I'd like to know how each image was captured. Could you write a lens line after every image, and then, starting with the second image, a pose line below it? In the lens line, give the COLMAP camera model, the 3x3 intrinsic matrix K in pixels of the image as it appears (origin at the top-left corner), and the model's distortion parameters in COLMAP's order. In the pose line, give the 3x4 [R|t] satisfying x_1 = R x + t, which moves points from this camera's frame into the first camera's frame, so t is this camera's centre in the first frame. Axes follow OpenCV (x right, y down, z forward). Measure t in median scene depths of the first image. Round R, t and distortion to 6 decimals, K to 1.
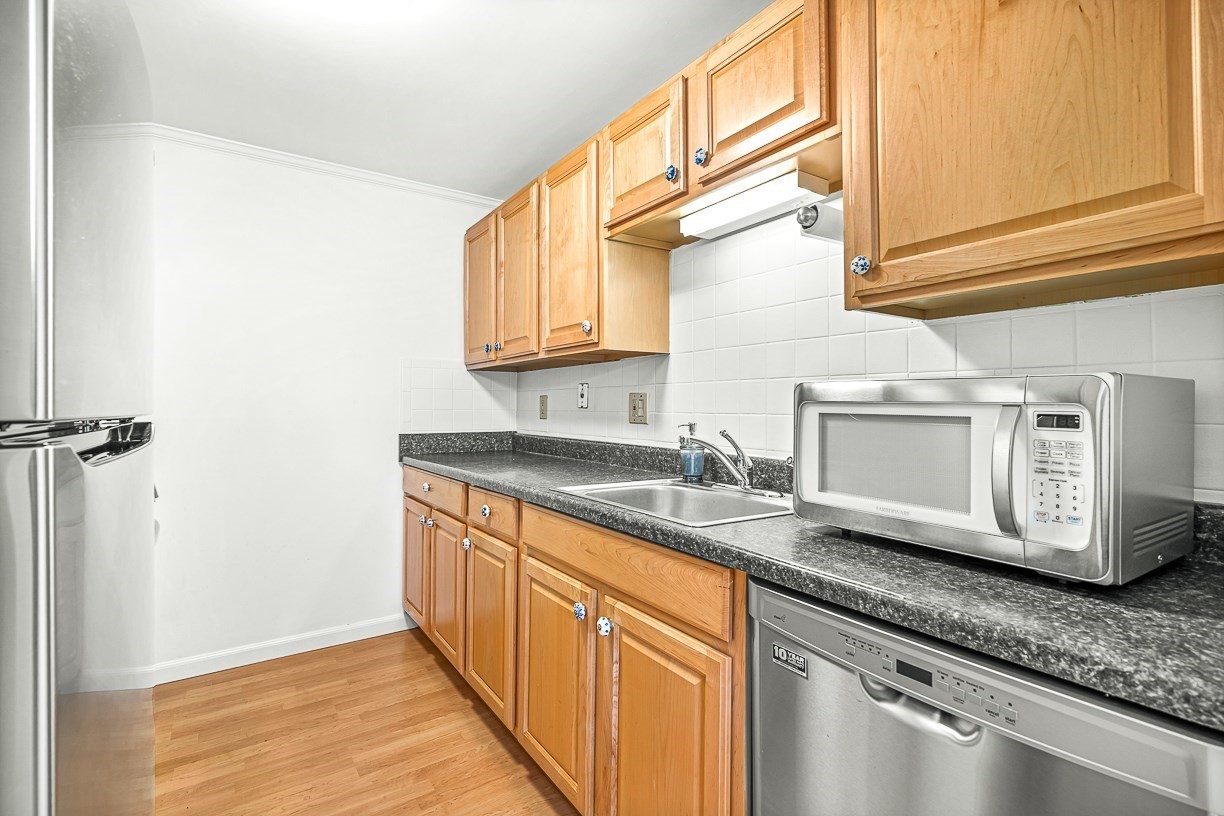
lens RADIAL K [[565.7, 0, 608.5], [0, 565.7, 407.5], [0, 0, 1]] dist [-0.001100, 0.001472]
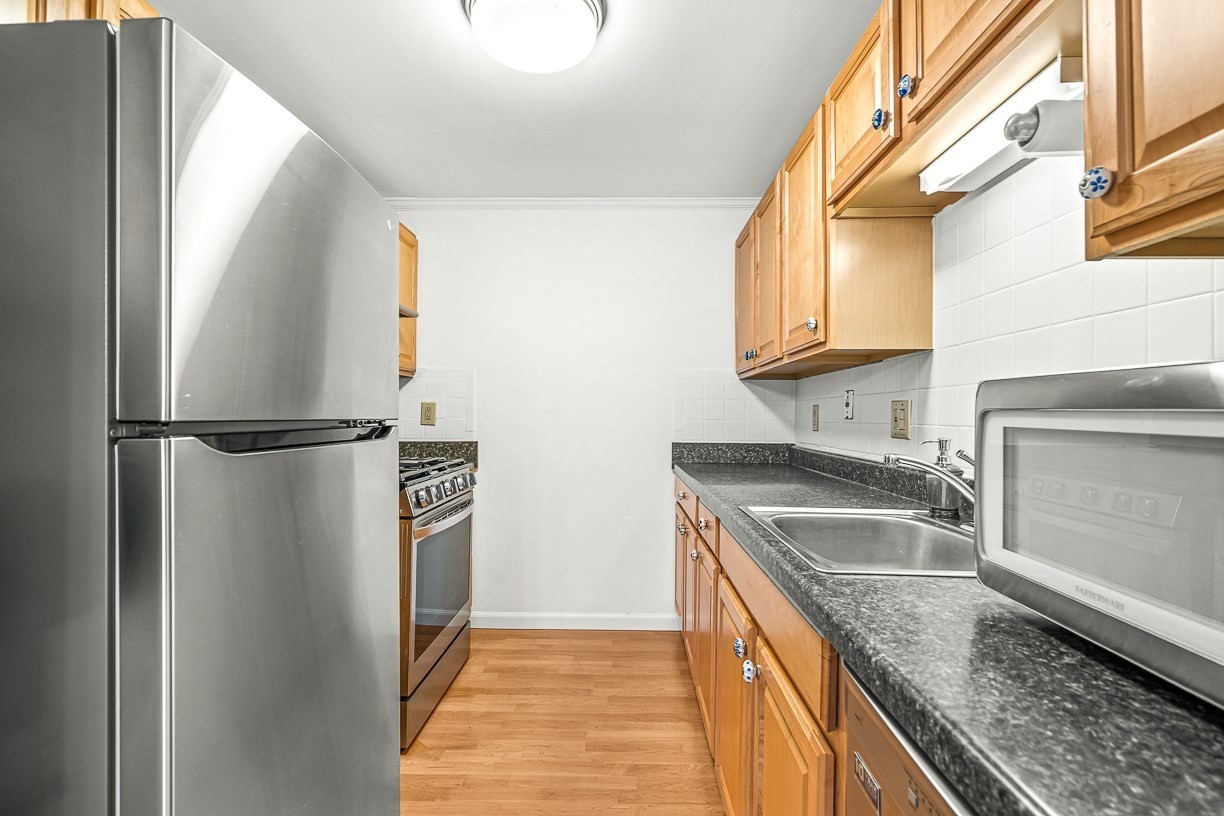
lens RADIAL K [[565.7, 0, 607.4], [0, 565.7, 417.8], [0, 0, 1]] dist [-0.001100, 0.001472]
pose [[0.810519, 0.006656, -0.585674, 0.215804], [-0.007132, 0.999973, 0.001495, 0.000707], [0.585669, 0.002965, 0.810545, 0.118013]]
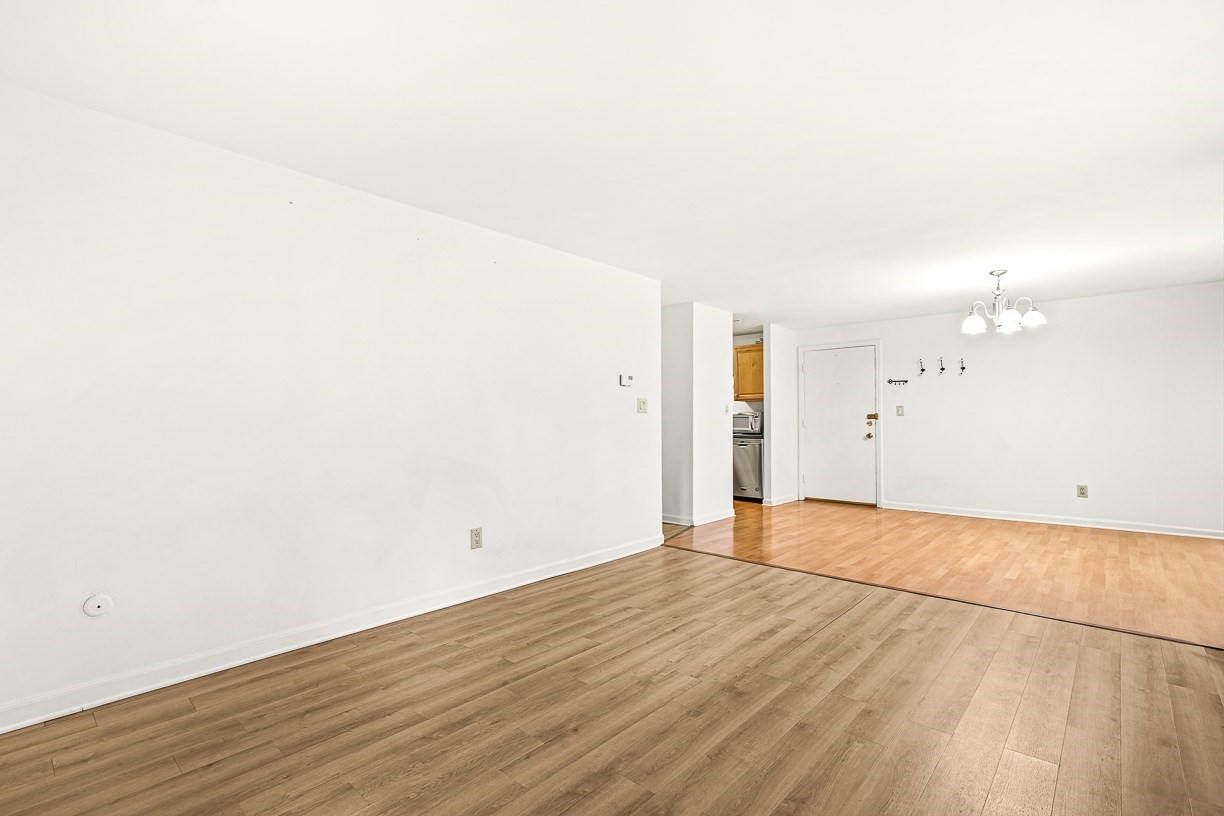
lens RADIAL K [[565.7, 0, 602.9], [0, 565.7, 410.5], [0, 0, 1]] dist [-0.001100, 0.001472]
pose [[0.973348, -0.000796, 0.229332, -1.564319], [0.005821, 0.999758, -0.021234, 0.041535], [-0.229260, 0.022003, 0.973117, -3.067544]]
